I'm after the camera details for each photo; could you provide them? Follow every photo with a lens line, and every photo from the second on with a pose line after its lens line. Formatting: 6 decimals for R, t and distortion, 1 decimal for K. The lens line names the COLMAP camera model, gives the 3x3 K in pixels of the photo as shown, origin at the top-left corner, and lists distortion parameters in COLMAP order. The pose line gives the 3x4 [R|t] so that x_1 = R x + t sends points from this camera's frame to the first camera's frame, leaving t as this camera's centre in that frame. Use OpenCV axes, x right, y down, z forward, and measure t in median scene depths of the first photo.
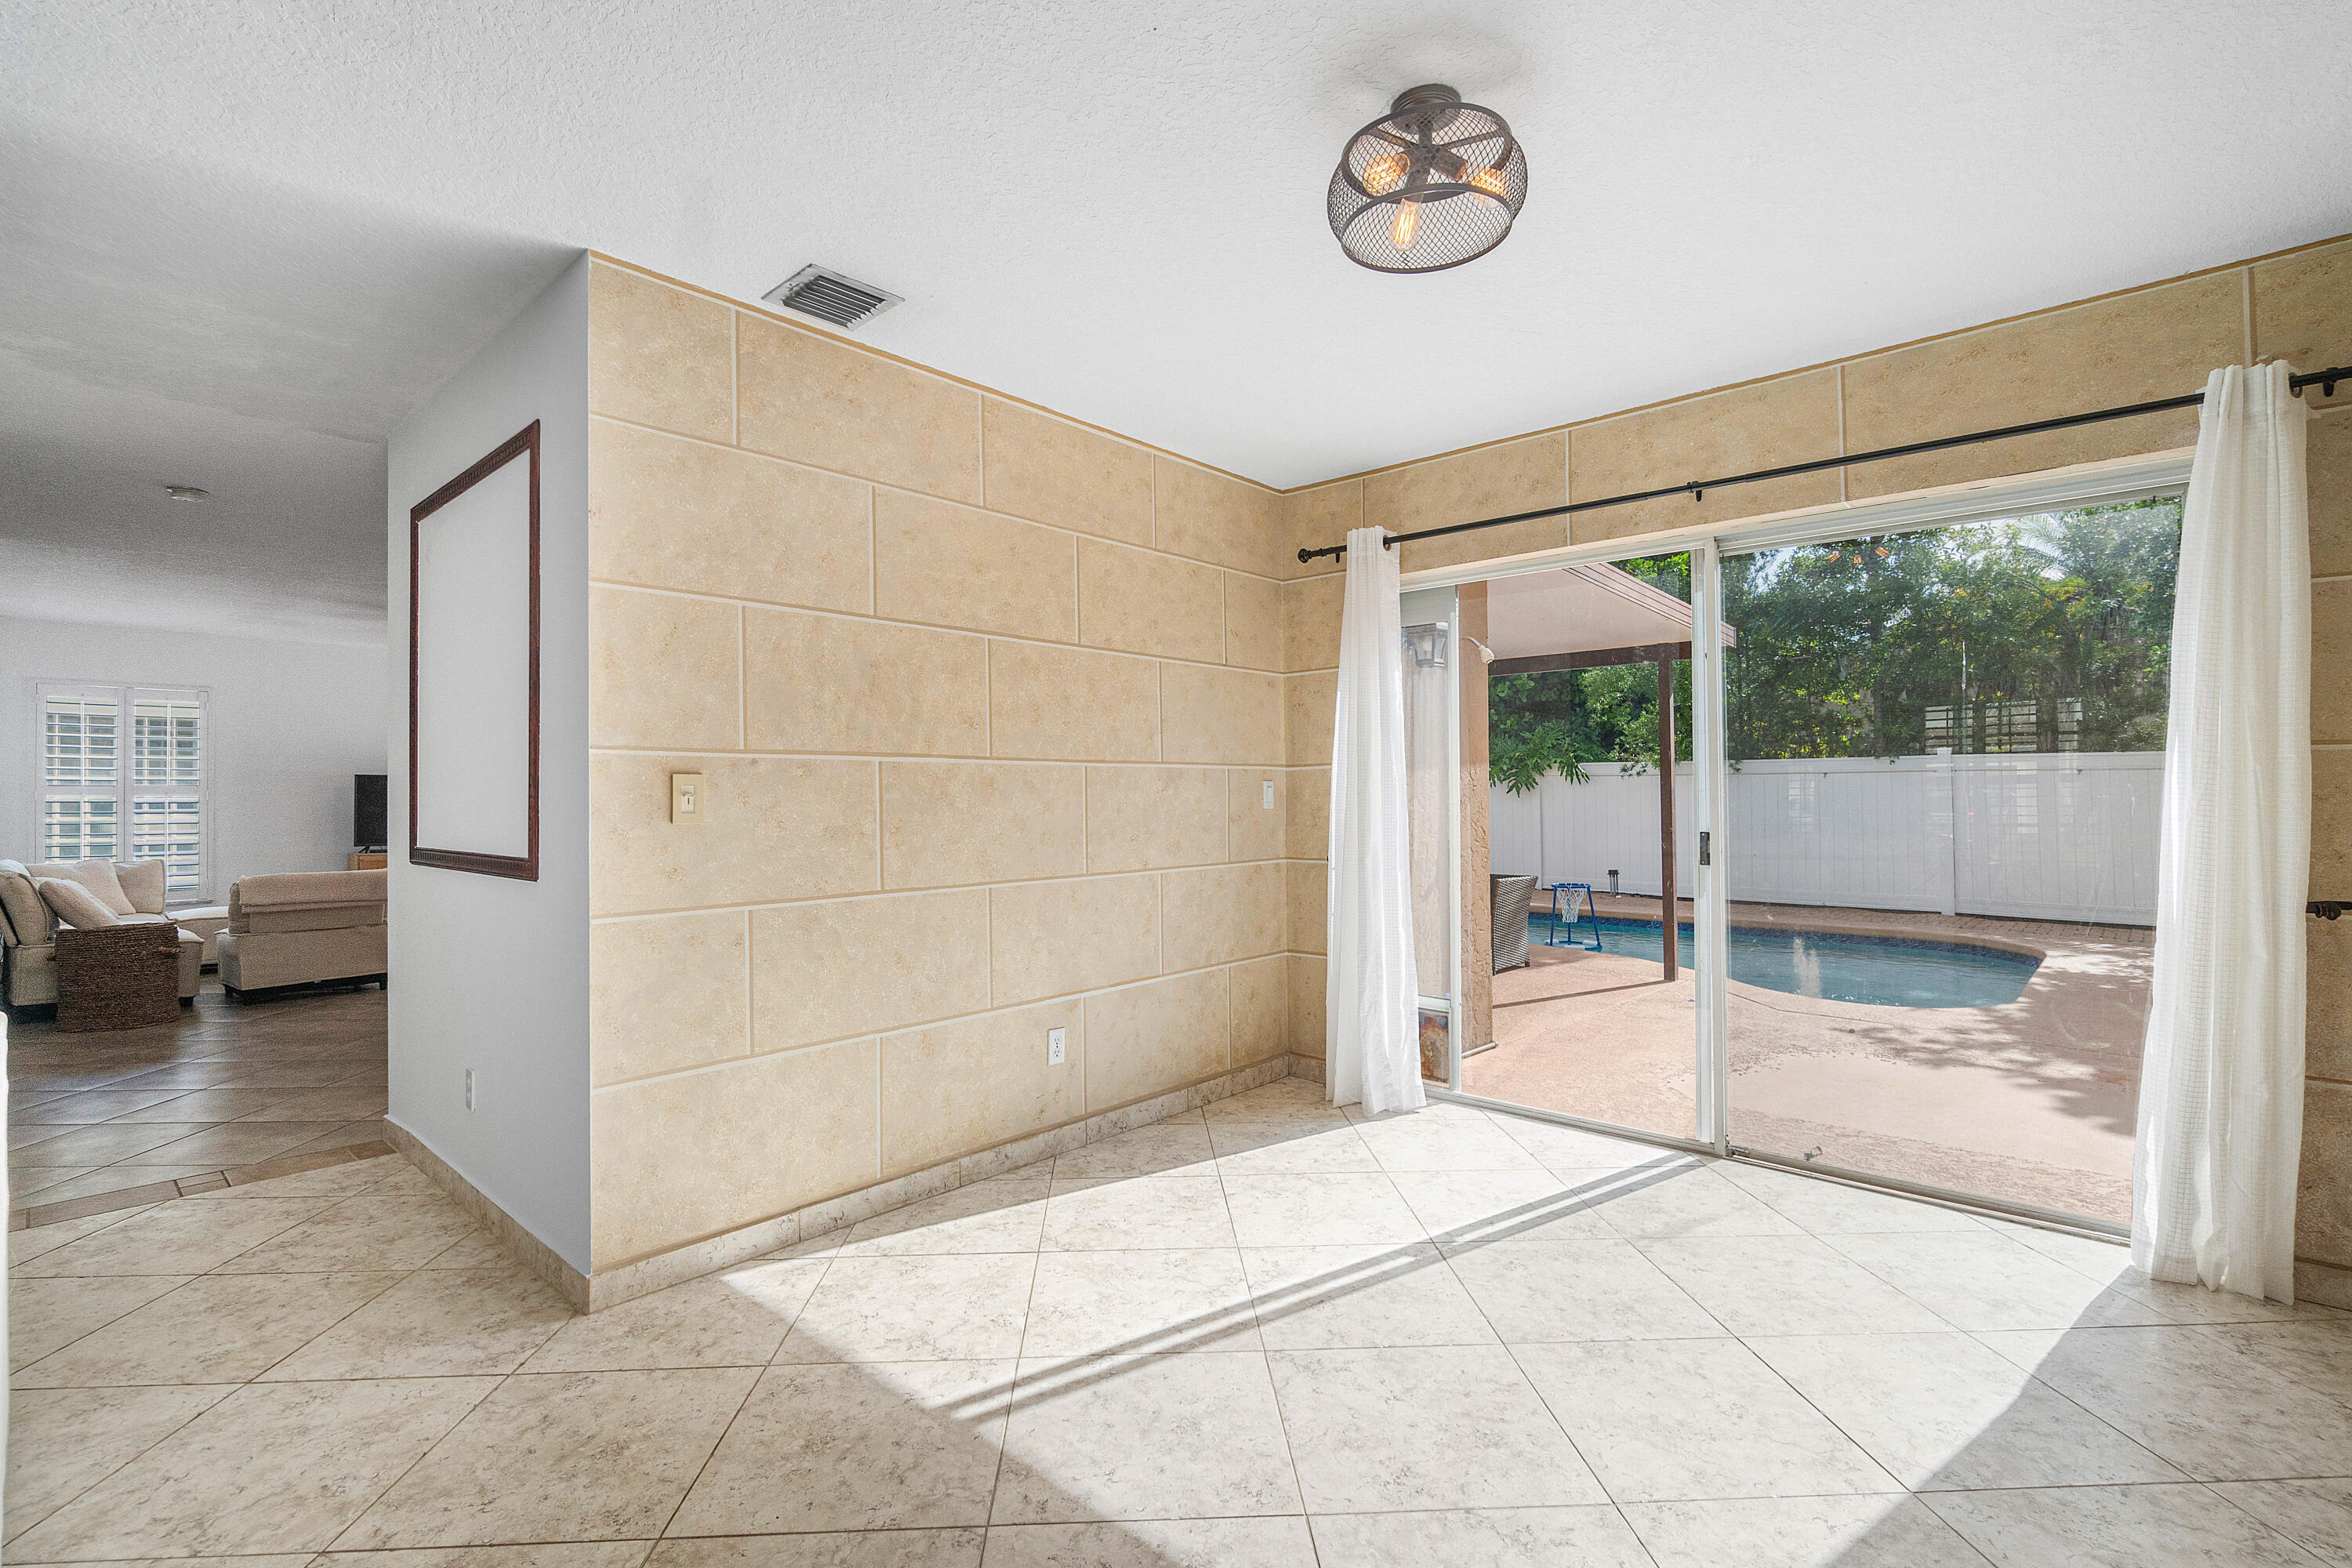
lens RADIAL K [[1035.1, 0, 1179.4], [0, 1035.1, 795.4], [0, 0, 1]] dist [0.000590, 0.000246]
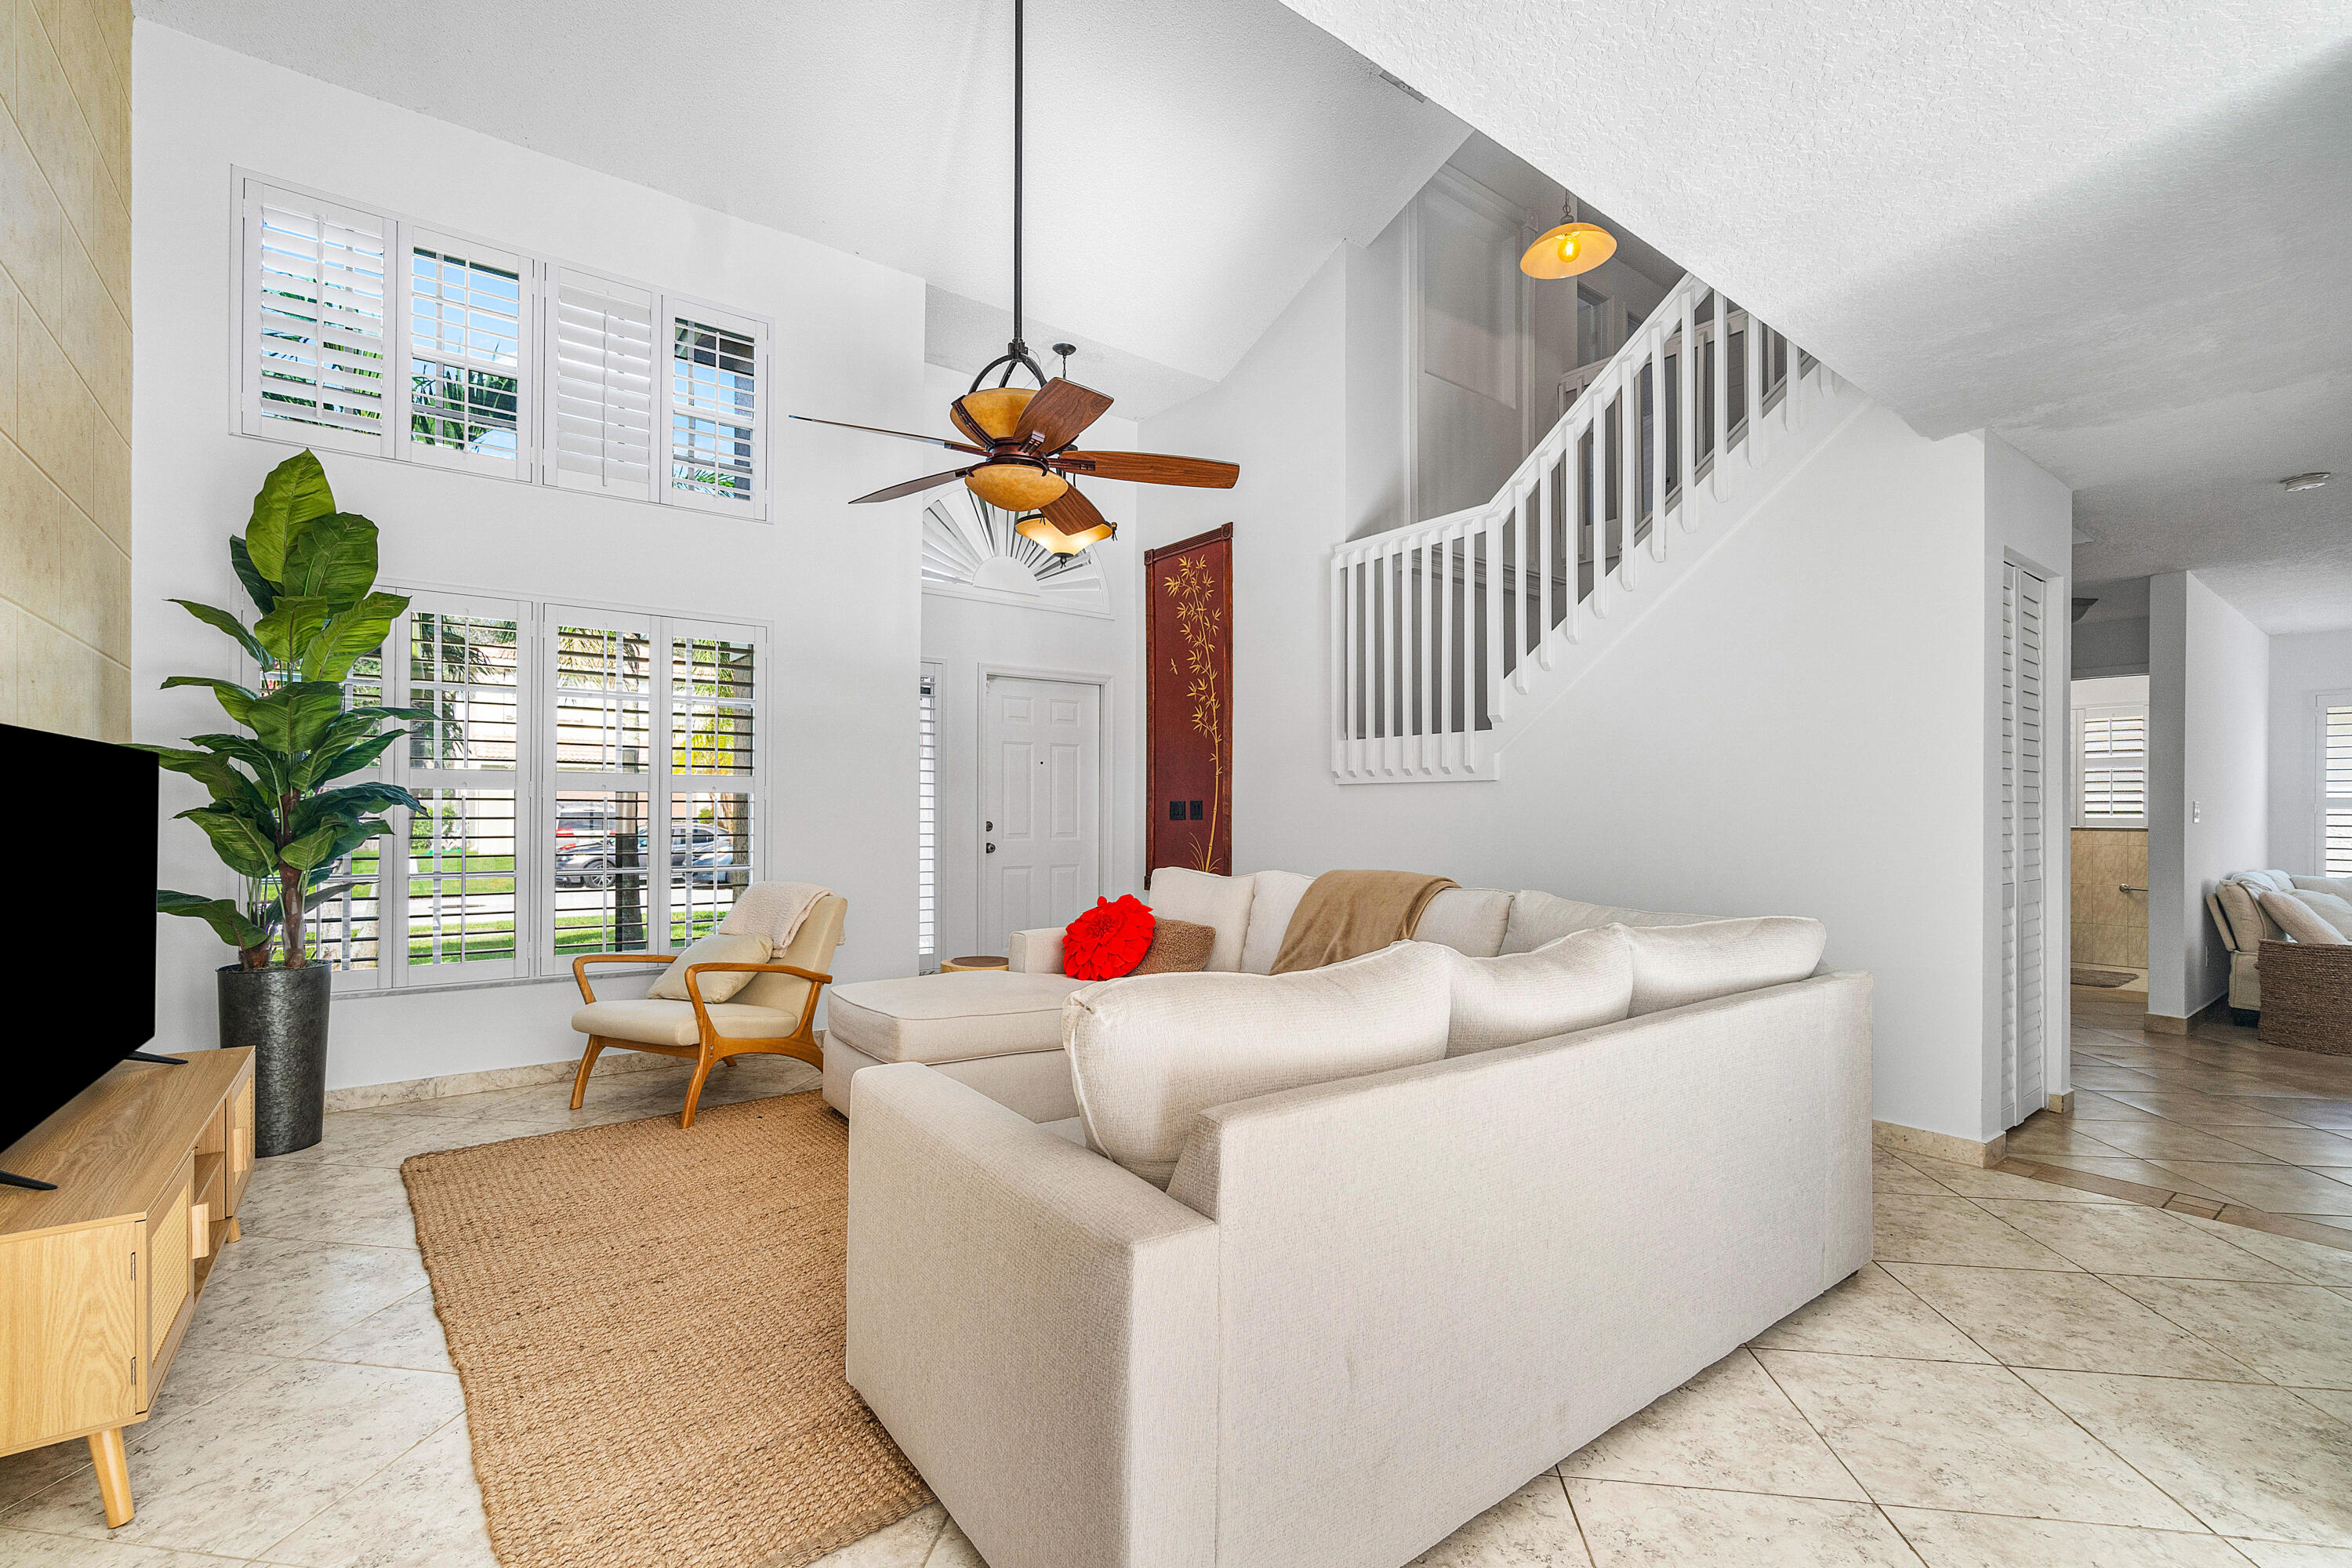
lens RADIAL K [[1035.1, 0, 1179.4], [0, 1035.1, 795.4], [0, 0, 1]] dist [0.000590, 0.000246]
pose [[-0.181044, -0.014676, -0.983365, 0.222012], [0.000654, 0.999887, -0.015043, 0.005751], [0.983475, -0.003366, -0.181014, 0.289517]]
